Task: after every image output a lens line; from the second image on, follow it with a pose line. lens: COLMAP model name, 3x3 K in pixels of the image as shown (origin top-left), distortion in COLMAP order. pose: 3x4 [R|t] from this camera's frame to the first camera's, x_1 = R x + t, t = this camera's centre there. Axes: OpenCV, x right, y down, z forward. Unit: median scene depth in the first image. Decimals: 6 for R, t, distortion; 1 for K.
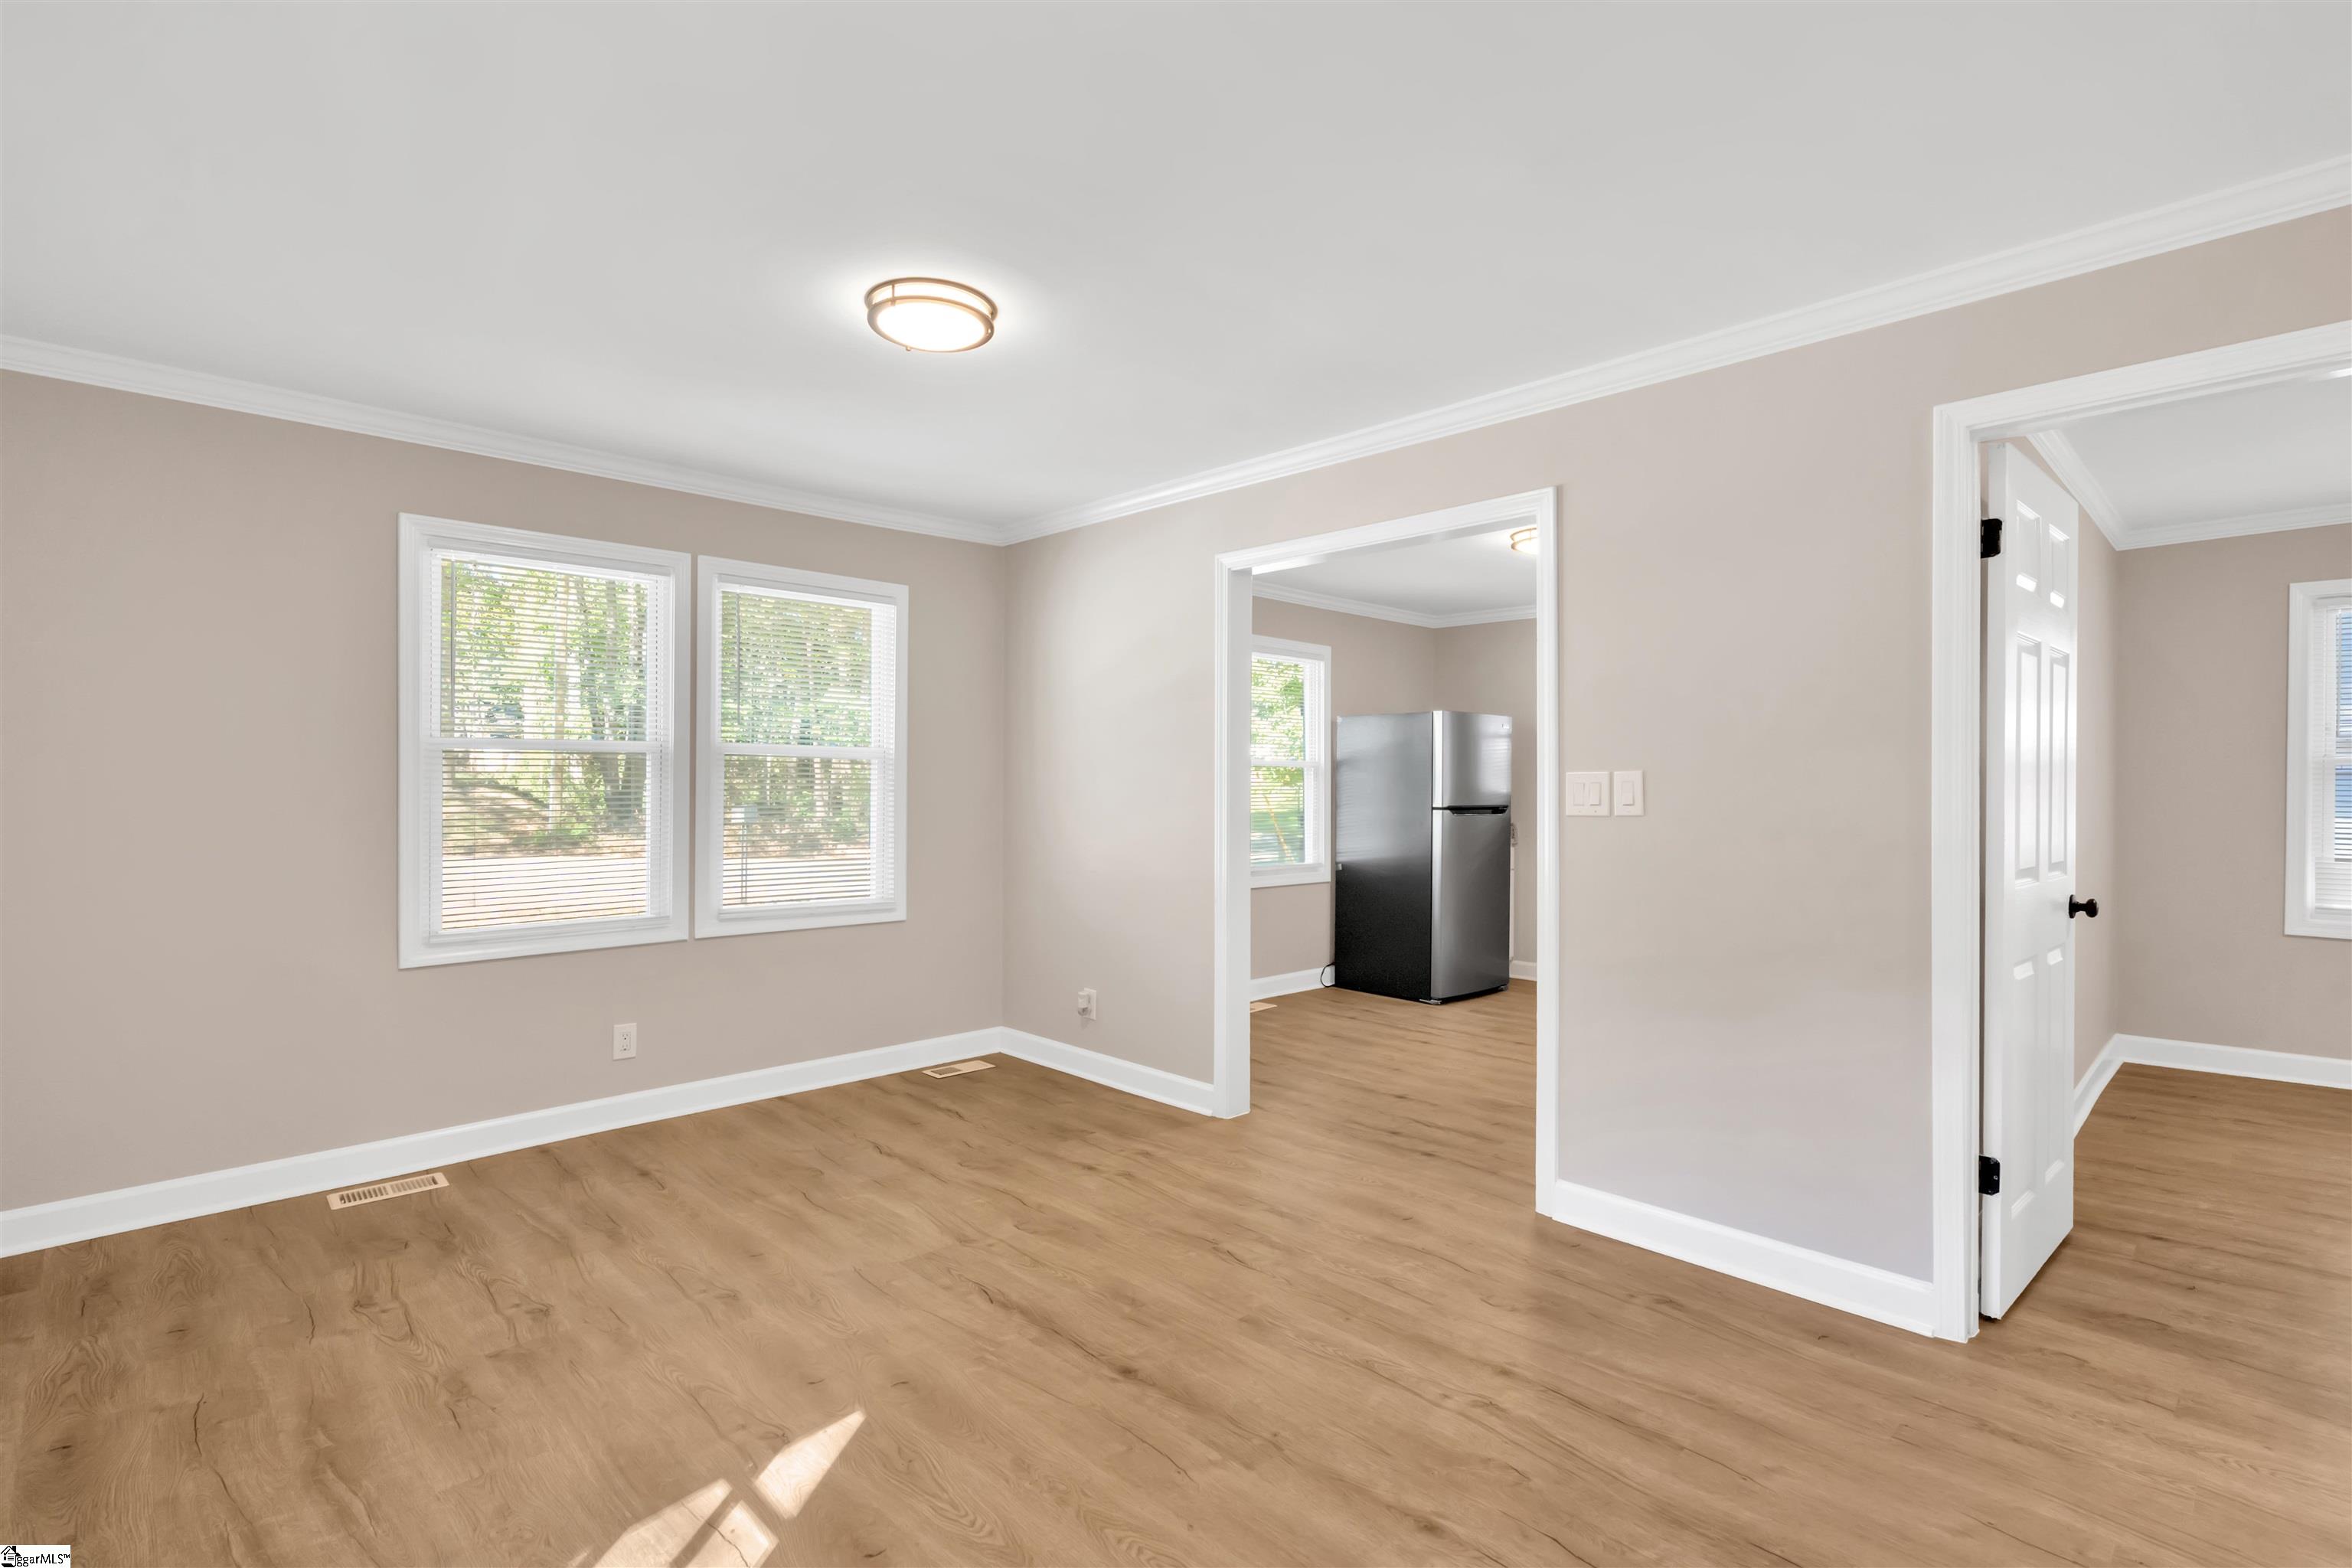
lens RADIAL K [[1079.4, 0, 1176.0], [0, 1079.4, 784.0], [0, 0, 1]] dist [-0.000326, -0.000030]
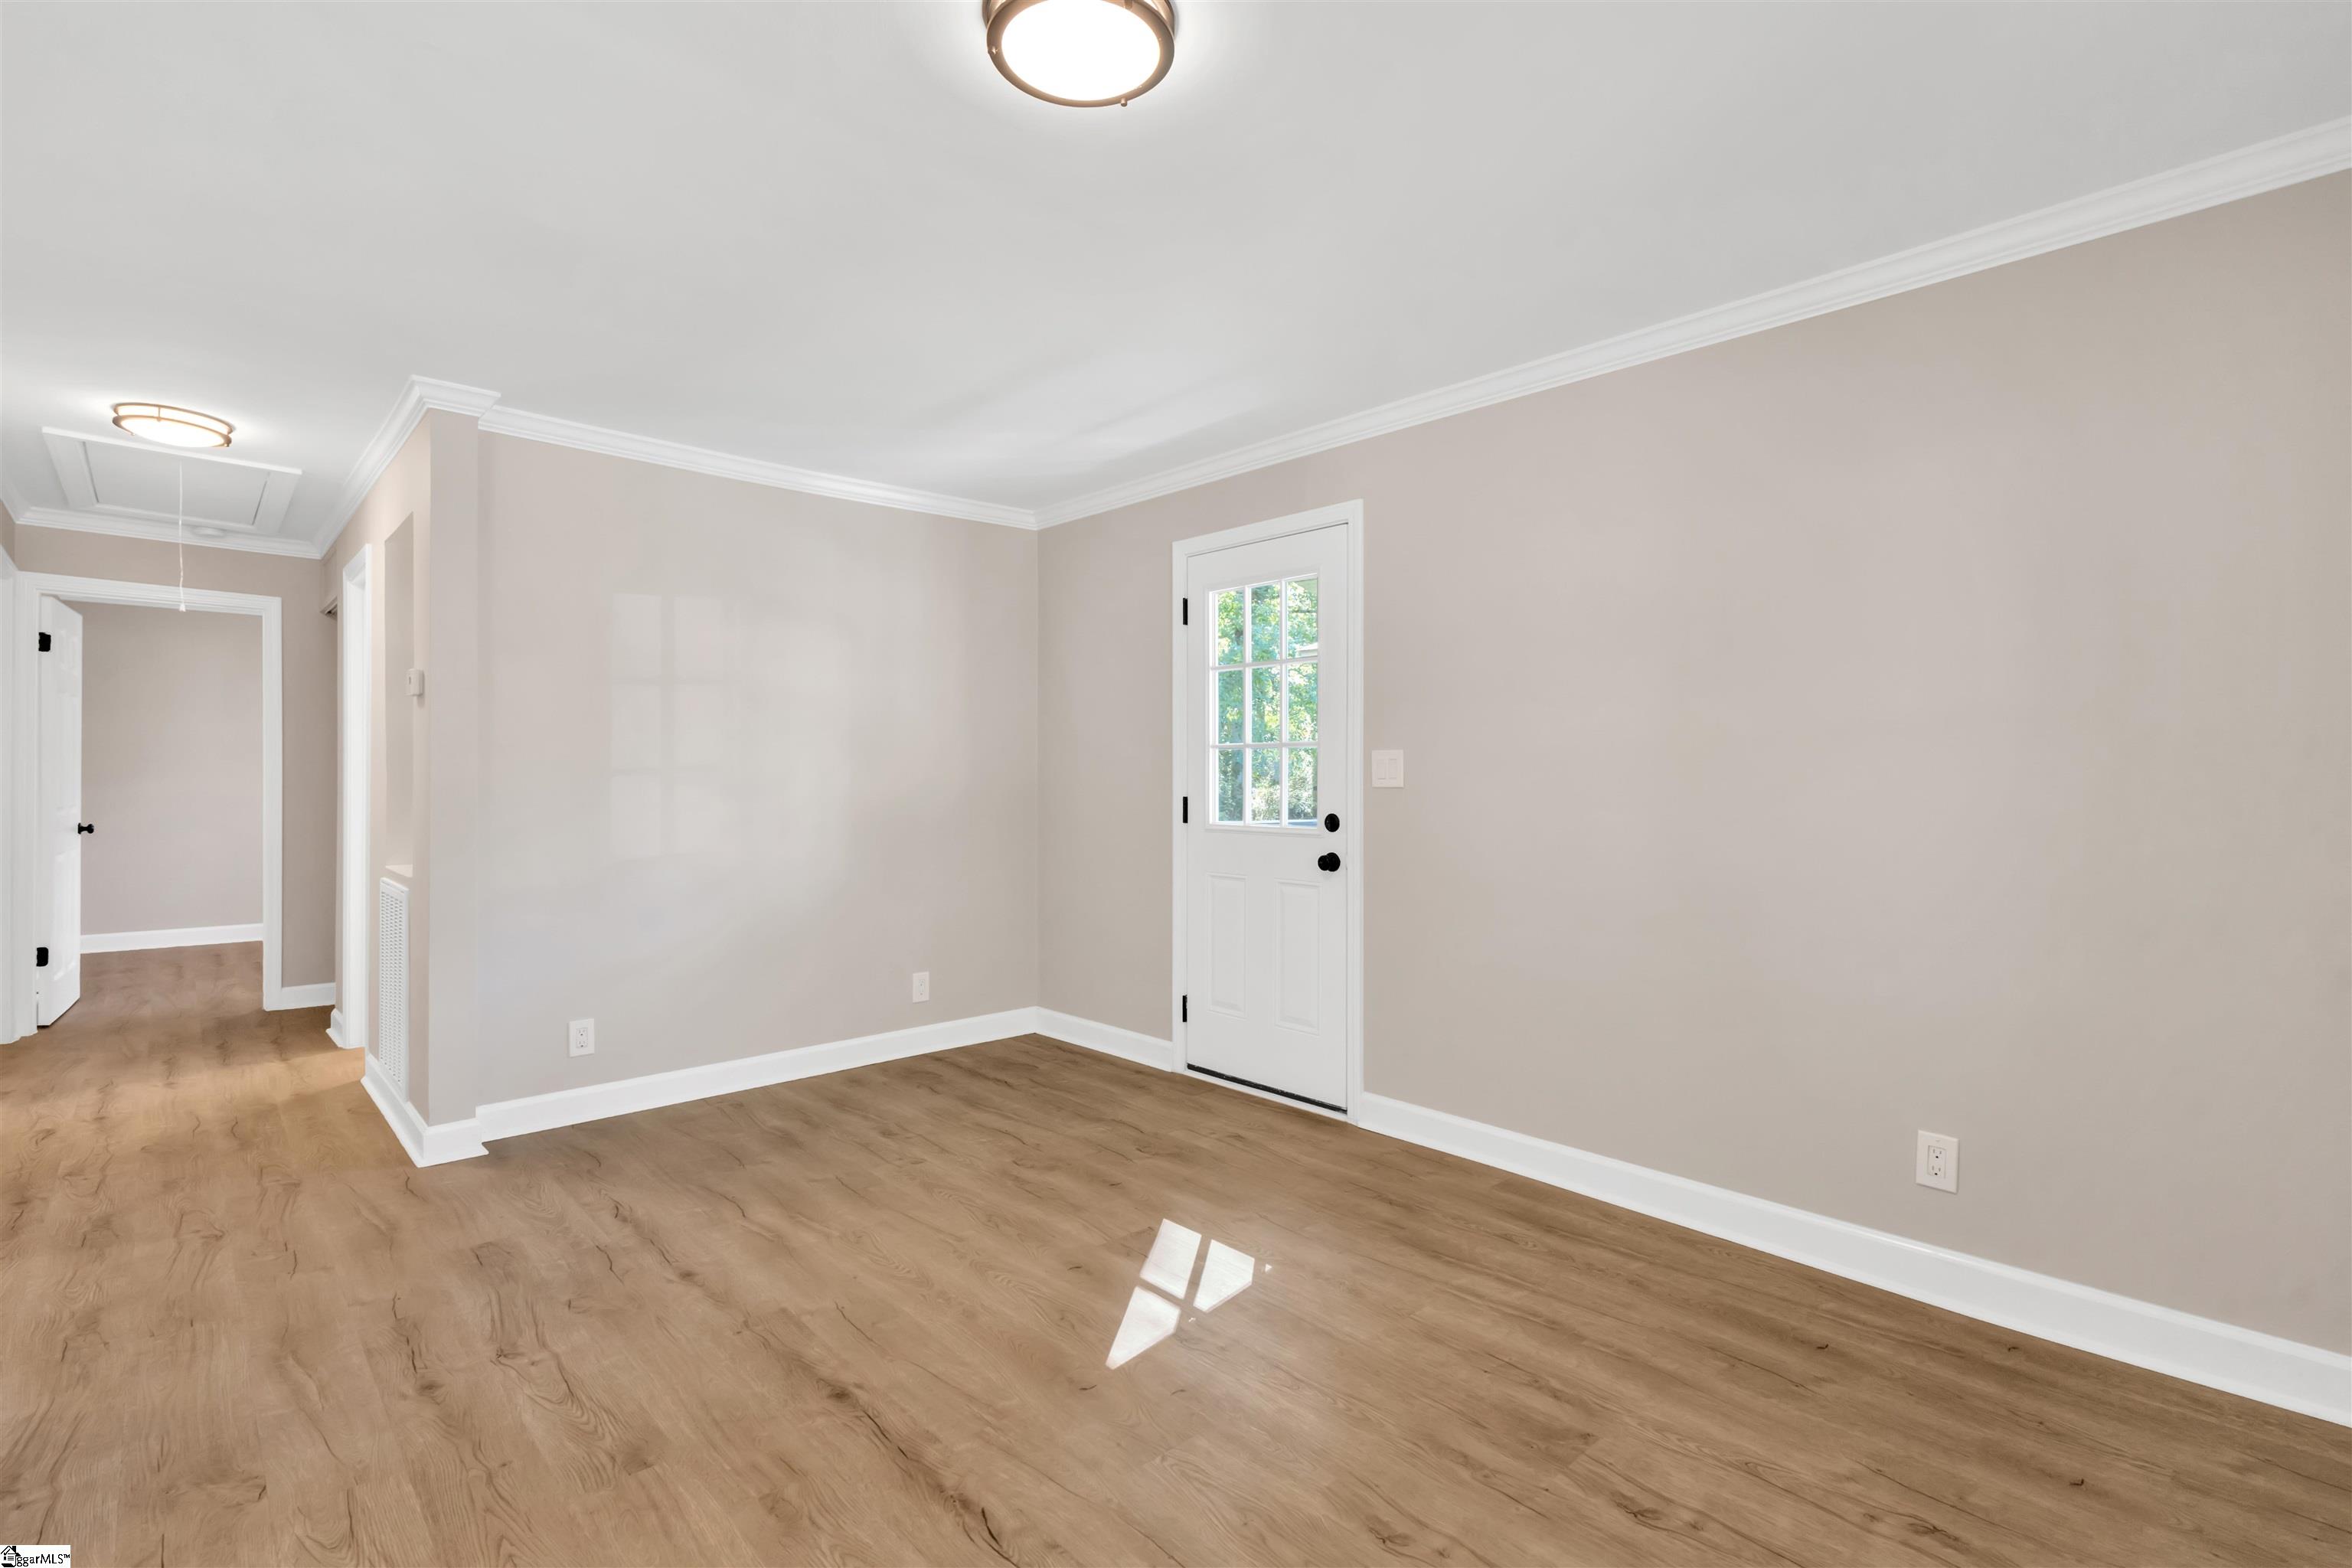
lens RADIAL K [[1079.4, 0, 1176.0], [0, 1079.4, 784.0], [0, 0, 1]] dist [-0.000326, -0.000030]
pose [[-0.999565, -0.005565, 0.028966, -0.351907], [-0.005484, 0.999981, 0.002864, 0.030231], [-0.028981, 0.002704, -0.999576, 1.907034]]
